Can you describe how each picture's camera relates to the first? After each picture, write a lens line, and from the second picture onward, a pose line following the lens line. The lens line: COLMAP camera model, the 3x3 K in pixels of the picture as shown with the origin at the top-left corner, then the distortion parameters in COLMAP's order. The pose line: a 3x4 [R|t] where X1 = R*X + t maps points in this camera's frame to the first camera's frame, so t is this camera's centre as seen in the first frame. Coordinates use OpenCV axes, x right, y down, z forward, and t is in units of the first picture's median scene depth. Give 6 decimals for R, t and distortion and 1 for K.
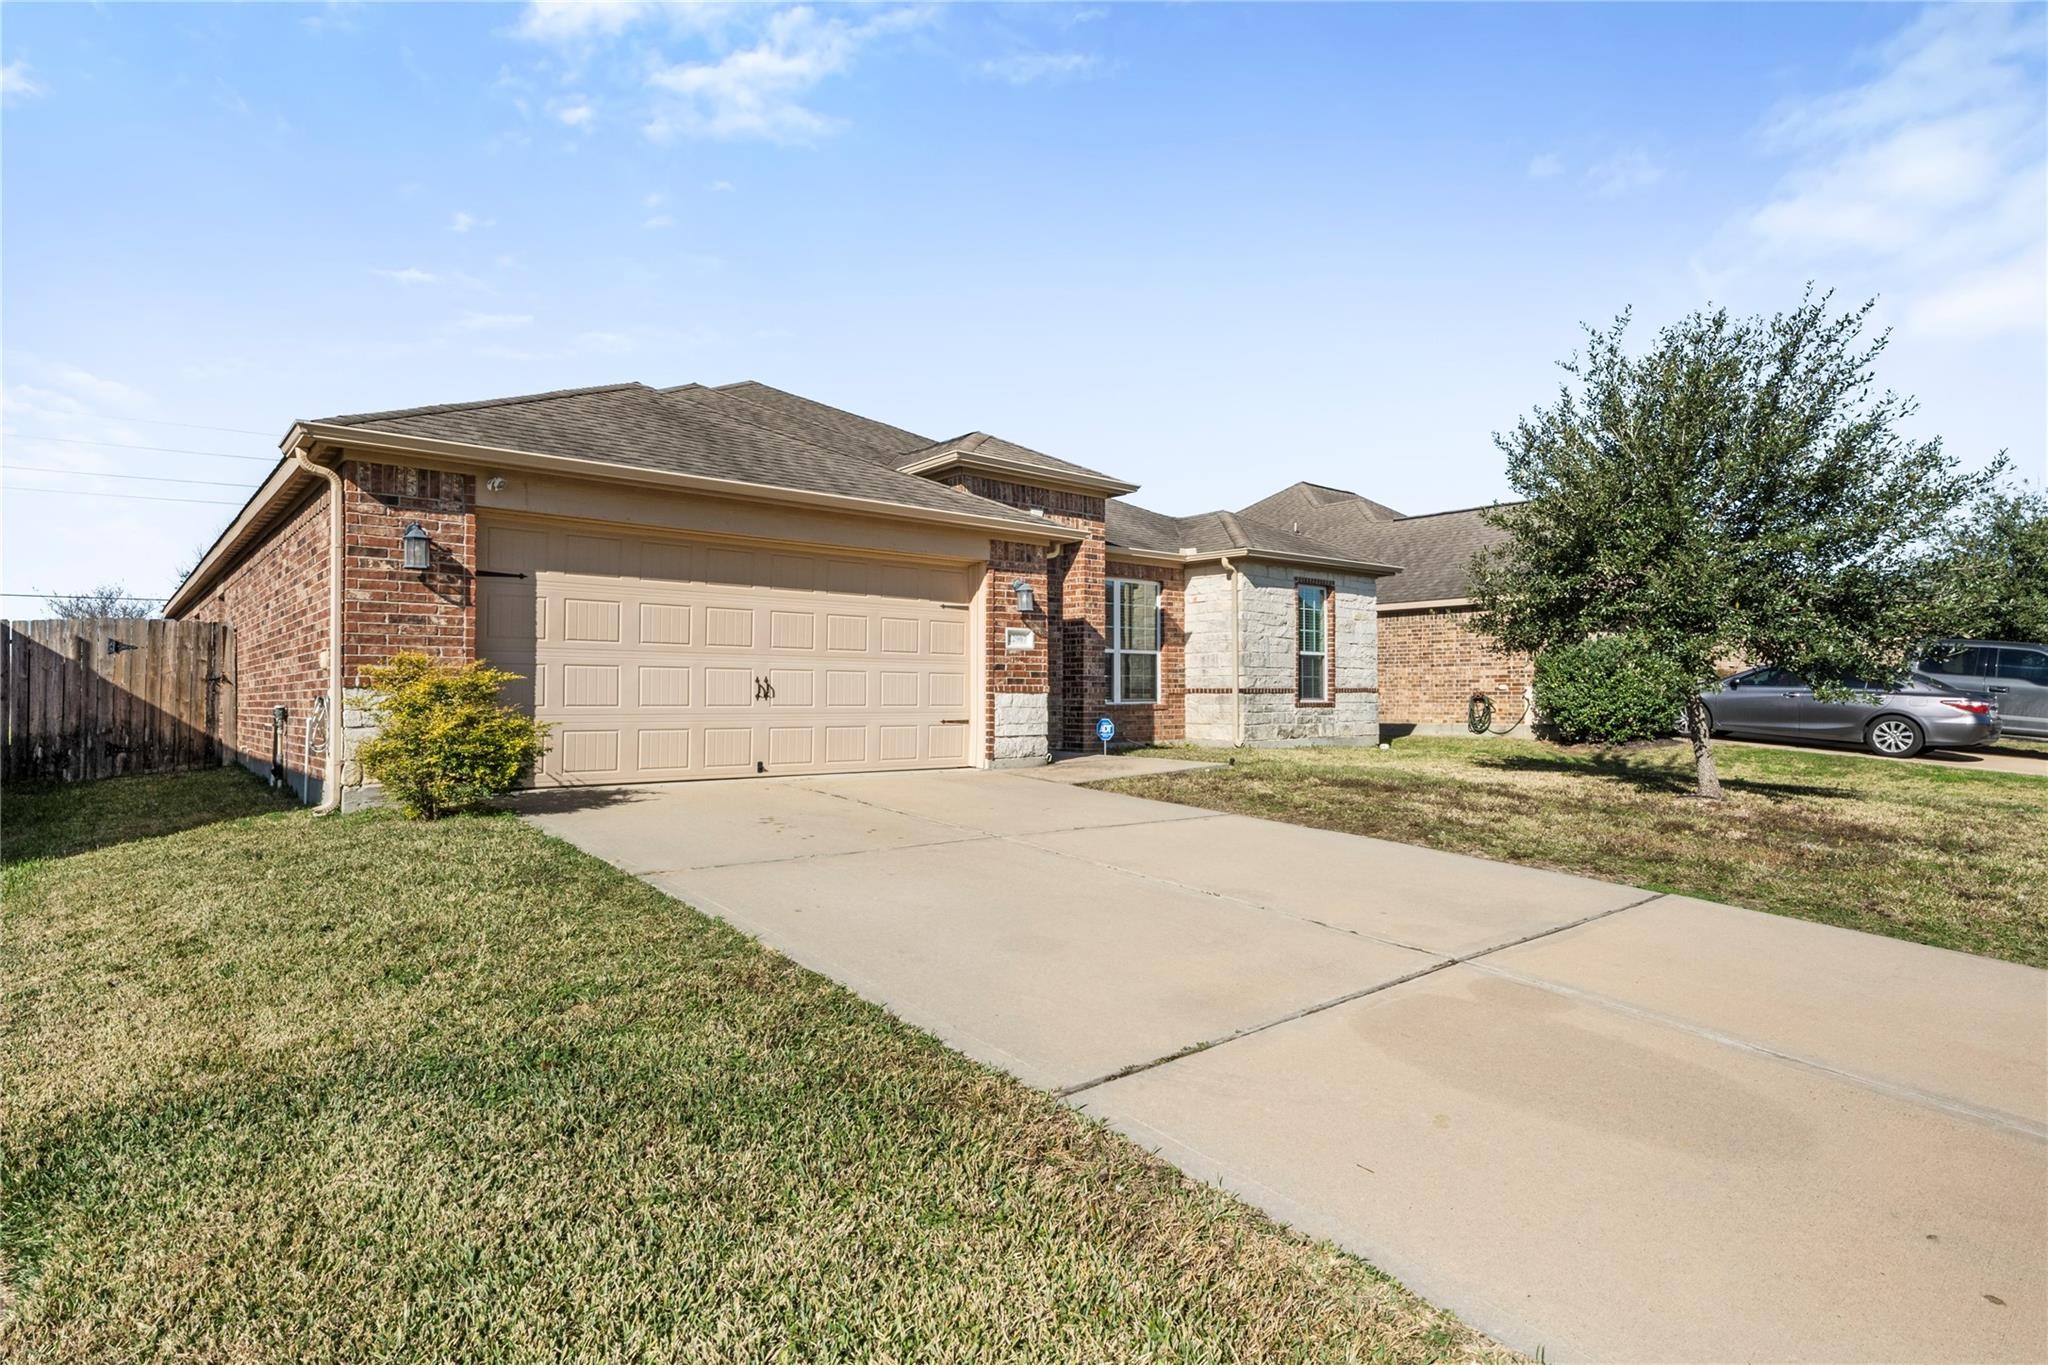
lens RADIAL K [[1108.0, 0, 1024.0], [0, 1108.0, 682.5], [0, 0, 1]] dist [0.020062, 0.000616]
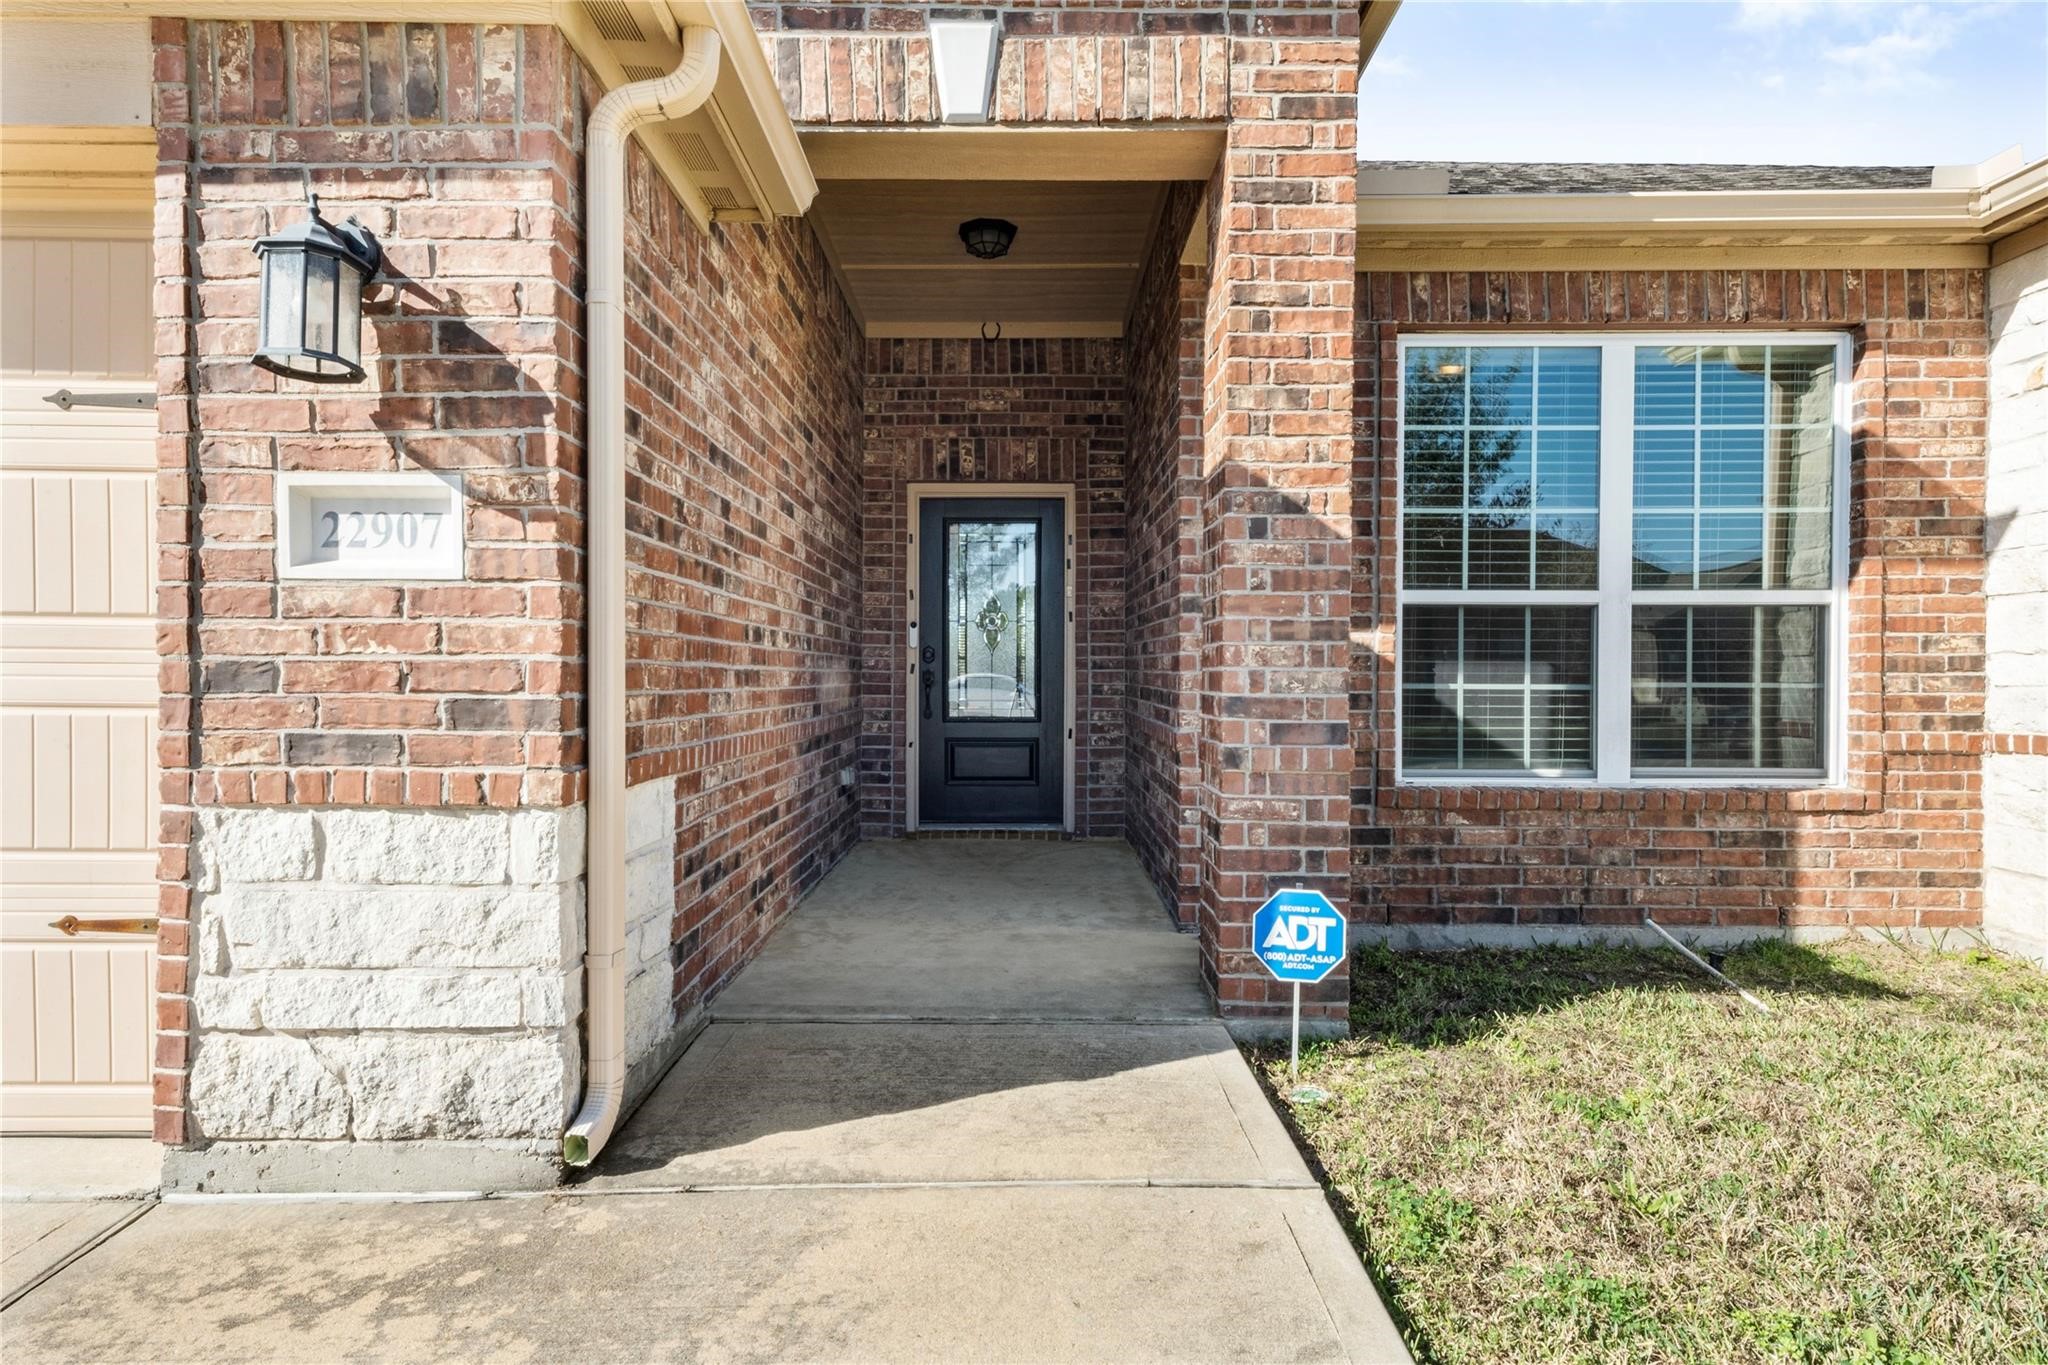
lens RADIAL K [[1108.0, 0, 1024.0], [0, 1108.0, 682.5], [0, 0, 1]] dist [0.020062, 0.000616]
pose [[0.754714, 0.008037, -0.656005, 0.209330], [0.003066, 0.999871, 0.015777, -0.015362], [0.656047, -0.013919, 0.754592, 0.926171]]
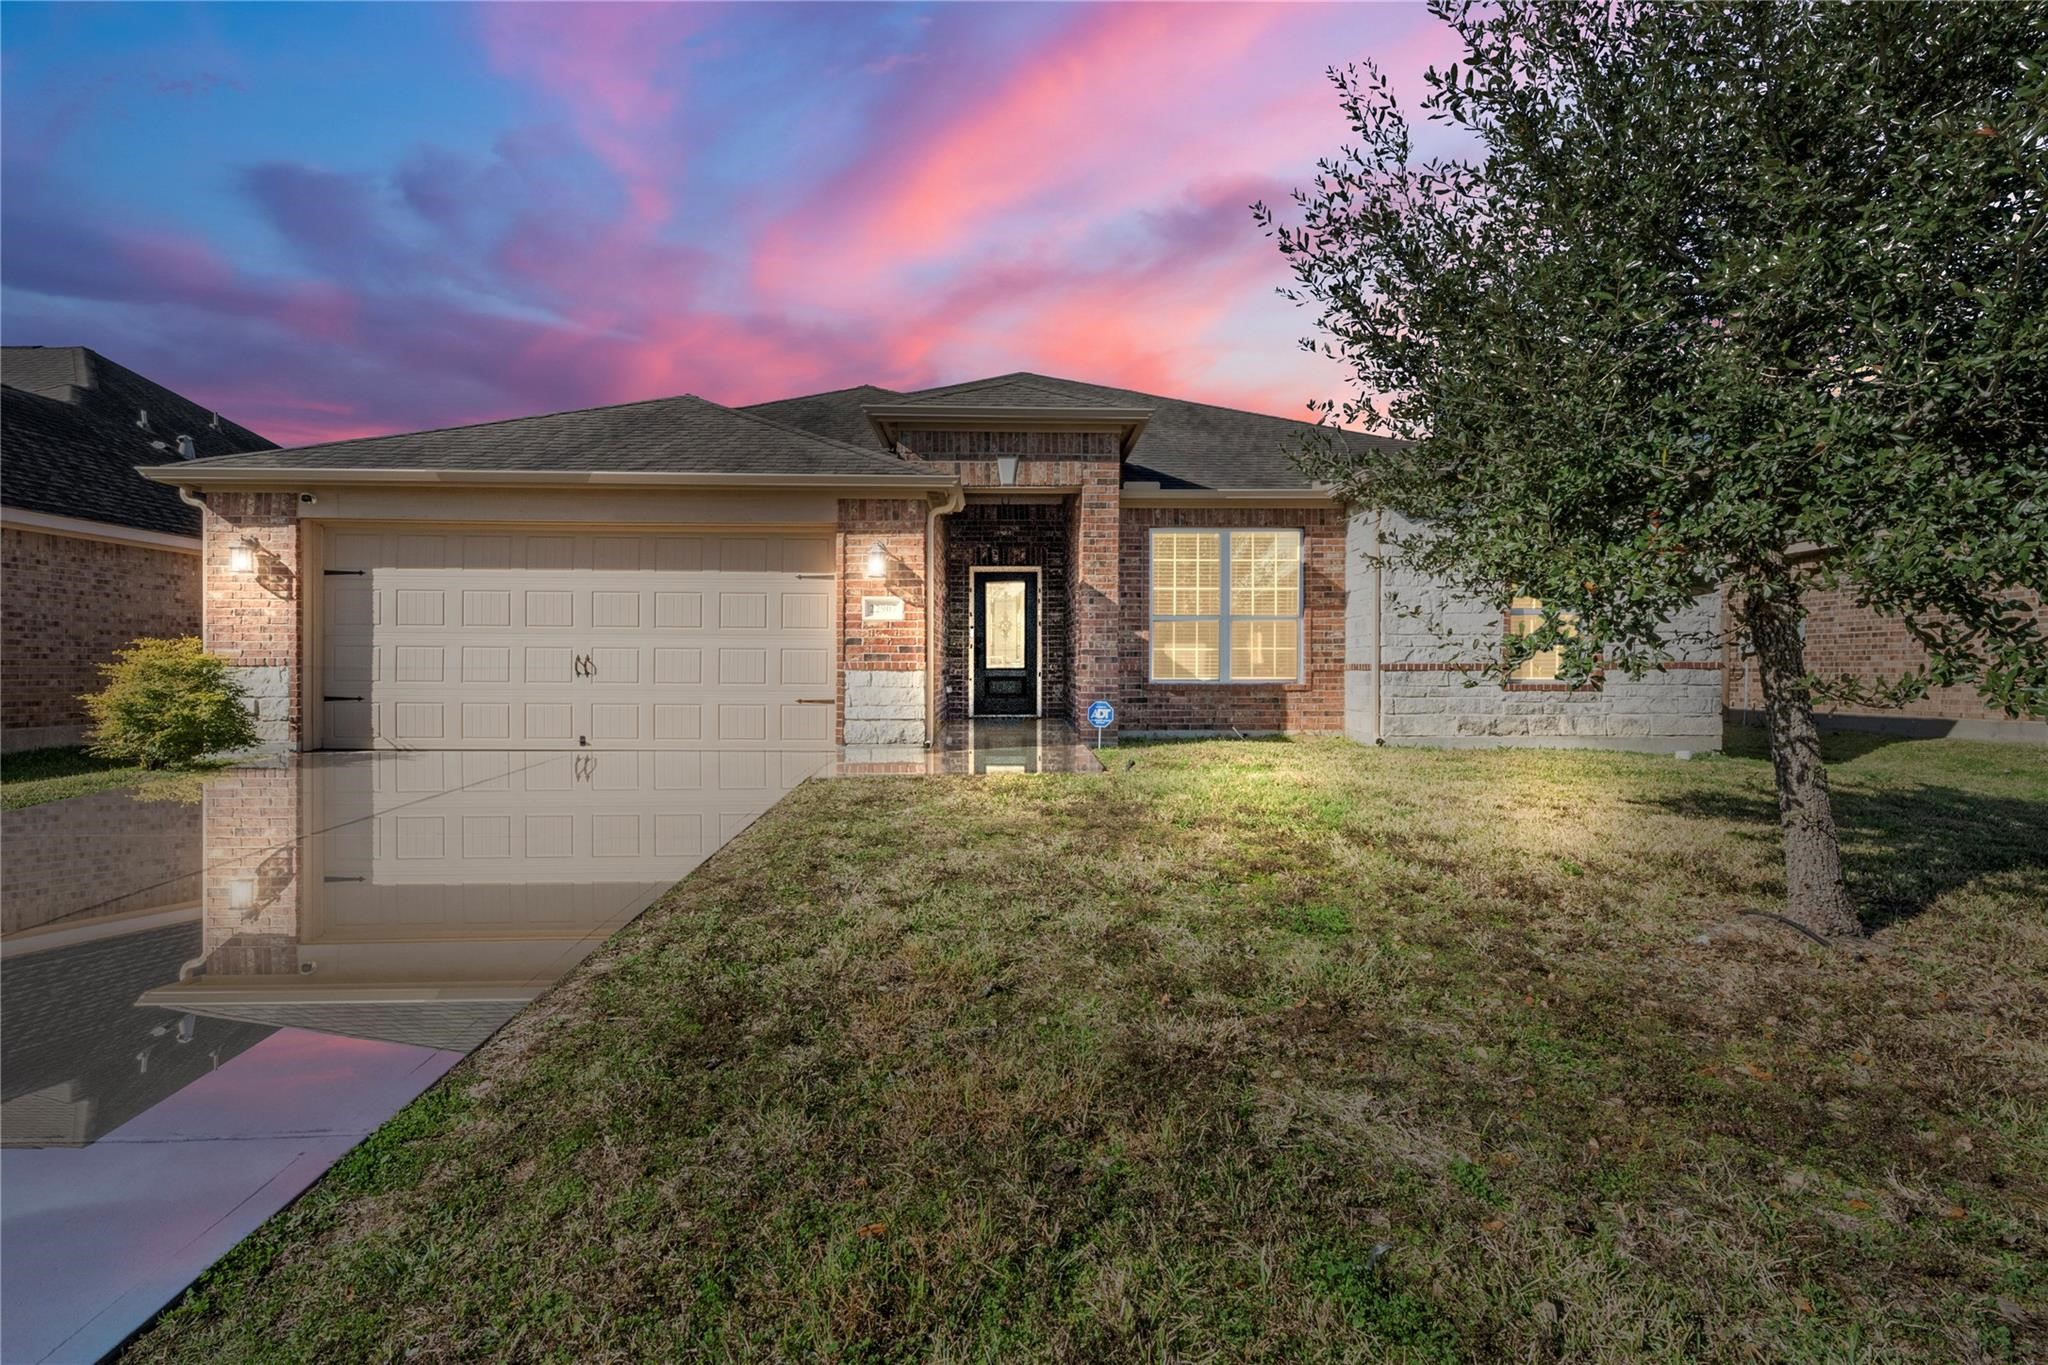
lens RADIAL K [[939.8, 0, 1021.5], [0, 939.8, 671.3], [0, 0, 1]] dist [0.014805, -0.000297]
pose [[0.765294, 0.005495, -0.643657, 0.557202], [0.005516, 0.999871, 0.015095, -0.000684], [0.643657, -0.015103, 0.765165, 0.501147]]
